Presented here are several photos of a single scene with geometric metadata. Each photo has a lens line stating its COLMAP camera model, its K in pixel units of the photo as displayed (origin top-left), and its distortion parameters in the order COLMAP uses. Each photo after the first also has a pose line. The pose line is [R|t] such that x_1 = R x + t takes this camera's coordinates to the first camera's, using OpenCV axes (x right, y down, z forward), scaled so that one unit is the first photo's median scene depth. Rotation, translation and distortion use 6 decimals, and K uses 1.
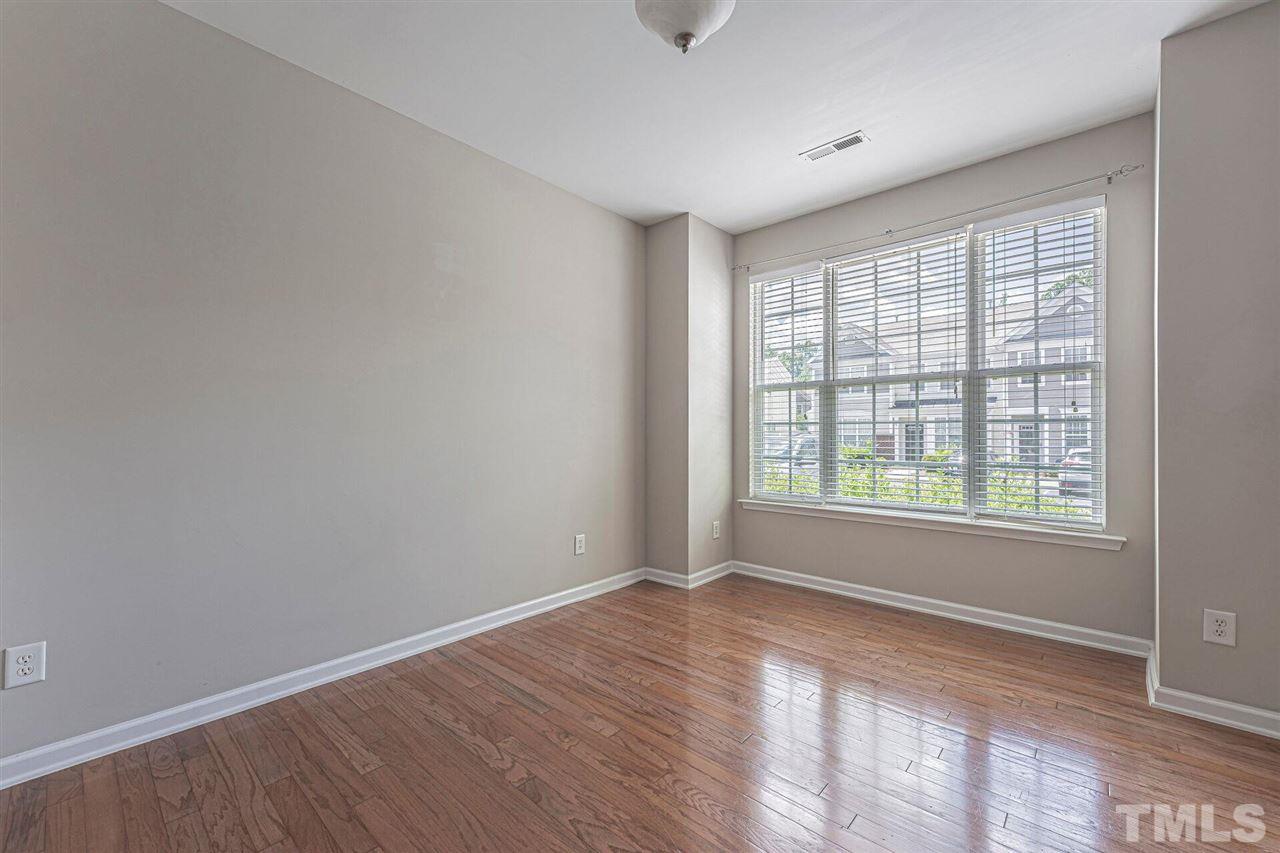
lens RADIAL K [[510.1, 0, 636.4], [0, 510.1, 424.3], [0, 0, 1]] dist [0.002021, 0.000084]
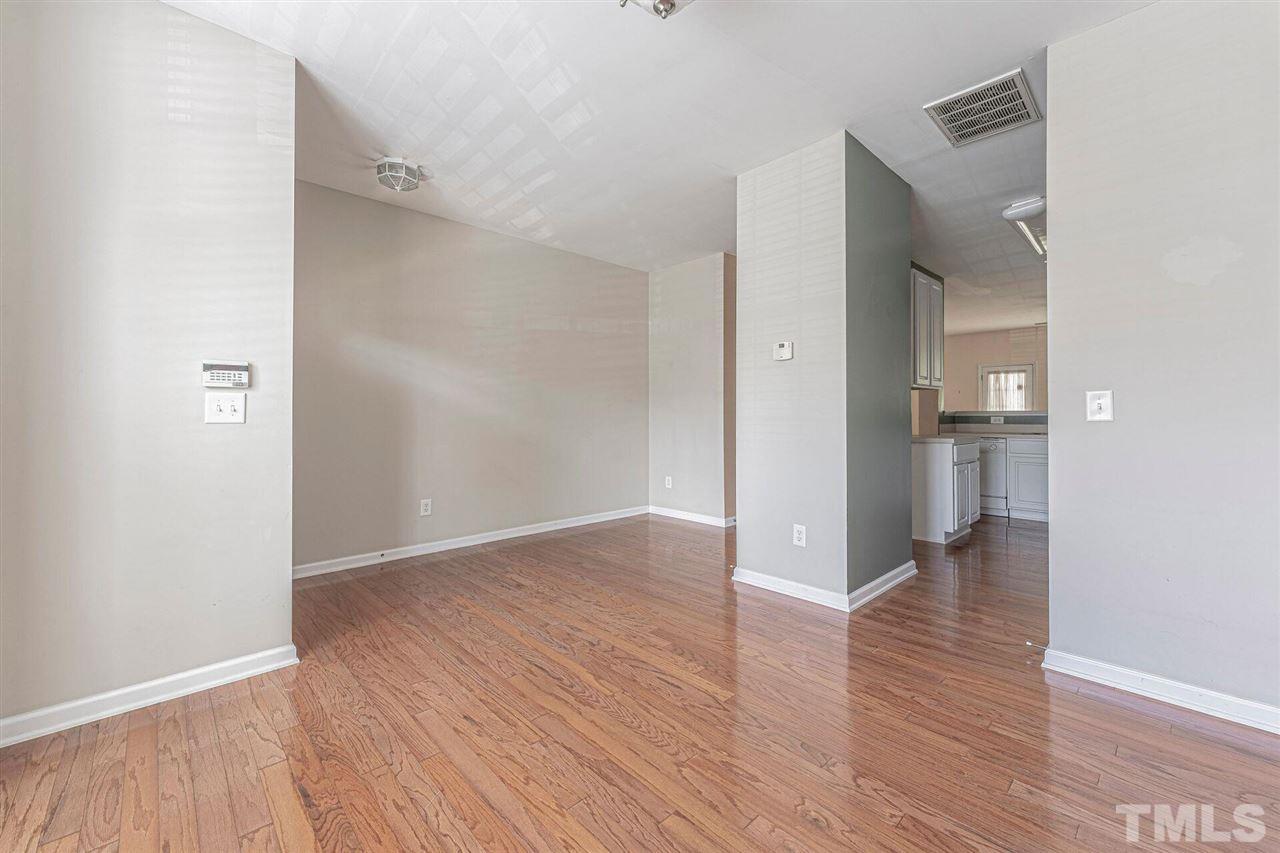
lens RADIAL K [[515.0, 0, 632.5], [0, 515.0, 409.6], [0, 0, 1]] dist [0.000151, -0.000062]
pose [[-0.996093, 0.001070, 0.088299, 0.042958], [-0.001375, 0.999618, -0.027618, 0.025960], [-0.088295, -0.027632, -0.995711, 1.232330]]
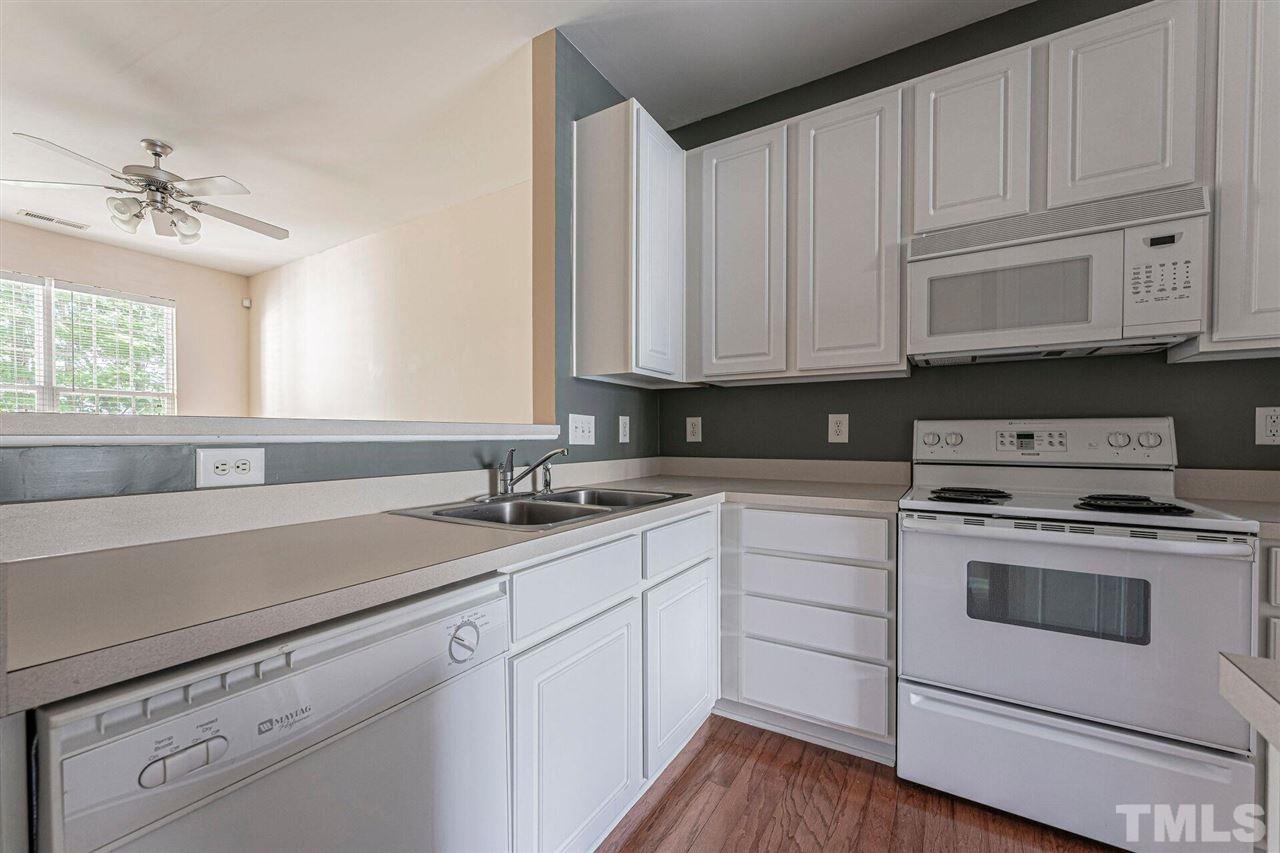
lens RADIAL K [[524.5, 0, 634.9], [0, 524.5, 447.0], [0, 0, 1]] dist [0.001353, -0.000032]
pose [[0.173561, 0.023701, -0.984538, -0.859445], [0.016044, 0.999510, 0.026890, -0.015208], [0.984692, -0.020463, 0.173096, -0.902908]]
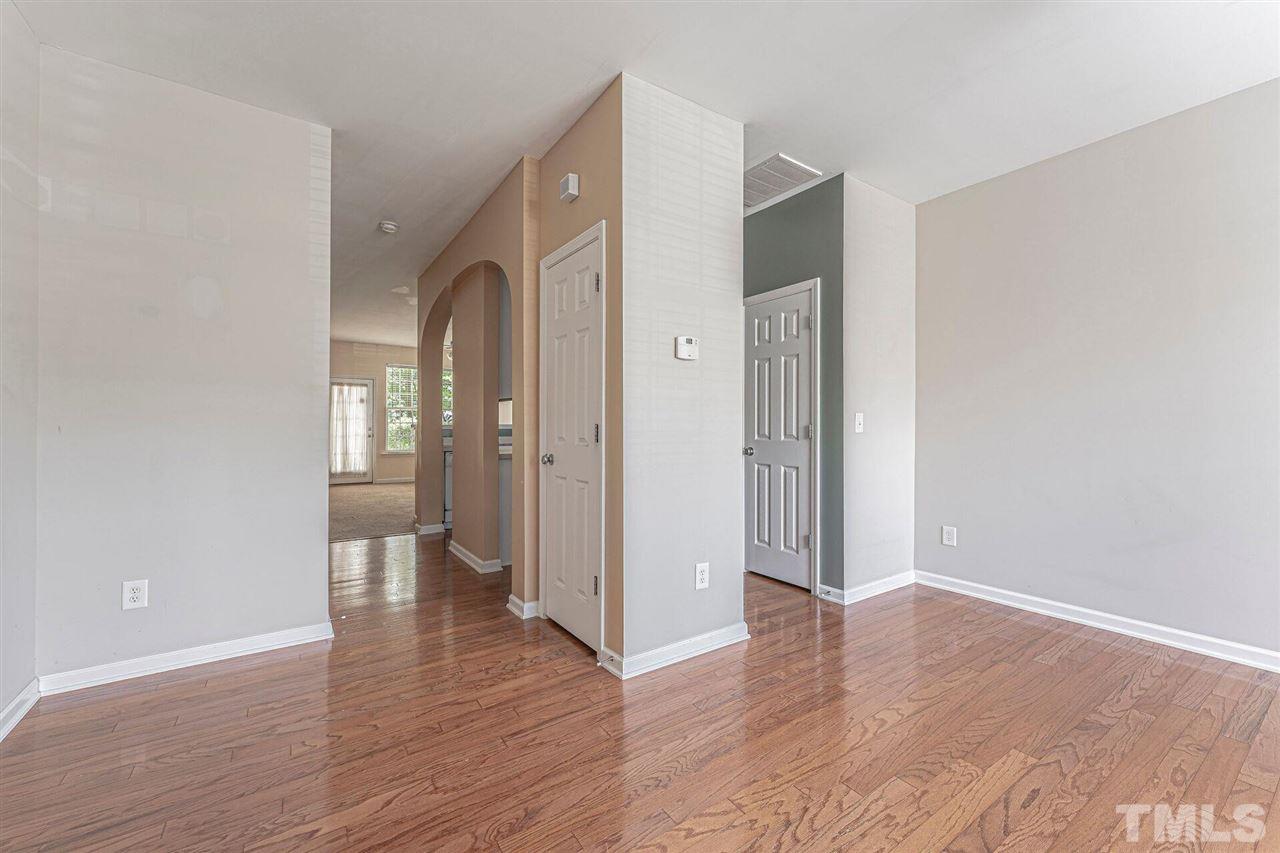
lens RADIAL K [[510.1, 0, 636.4], [0, 510.1, 424.3], [0, 0, 1]] dist [0.002021, 0.000084]
pose [[-0.239034, -0.004963, -0.970999, 0.708142], [0.018295, 0.999786, -0.009614, 0.003987], [0.970839, -0.020063, -0.238892, 0.161686]]
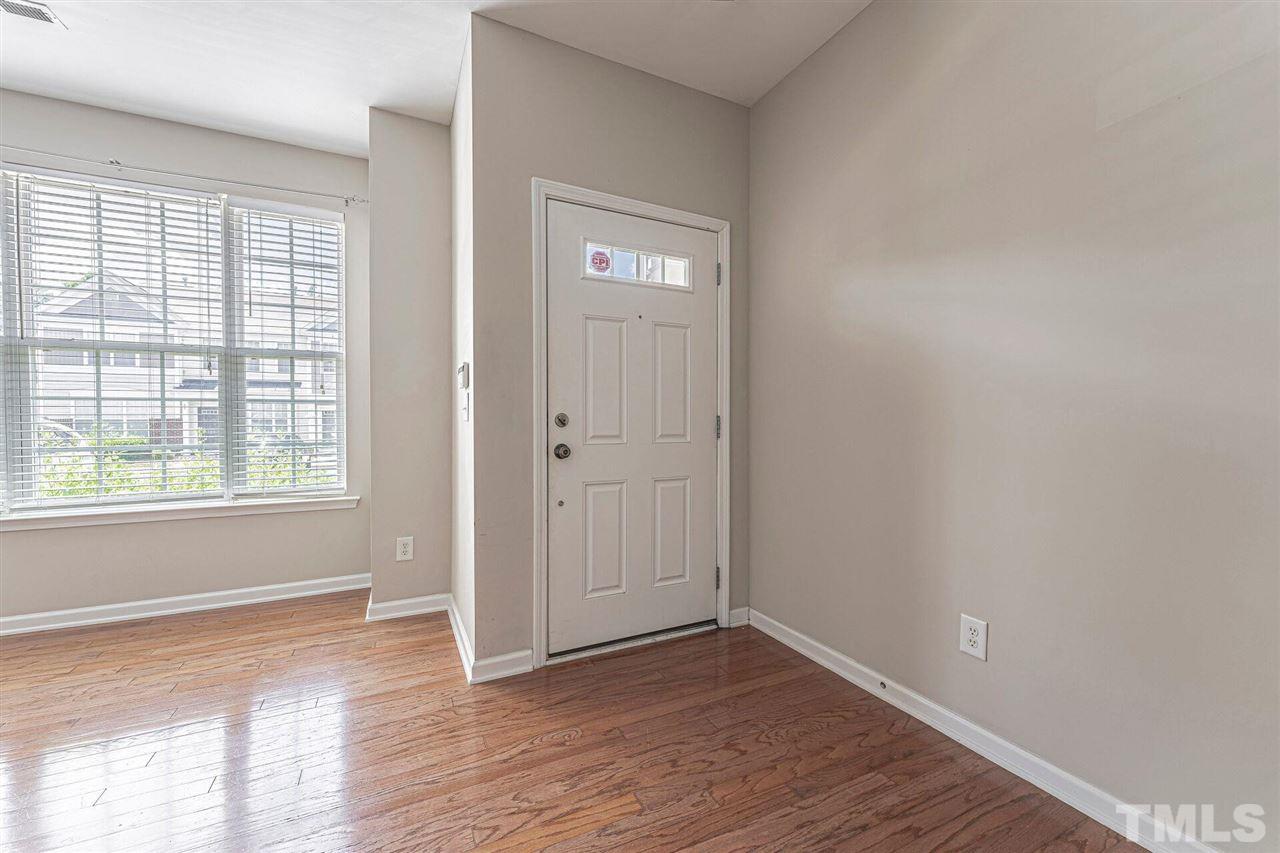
lens RADIAL K [[510.1, 0, 636.4], [0, 510.1, 424.3], [0, 0, 1]] dist [0.002021, 0.000084]
pose [[0.374687, -0.015260, 0.927026, 0.051271], [-0.016793, 0.999589, 0.023242, 0.004583], [-0.926999, -0.024276, 0.374277, -0.087076]]
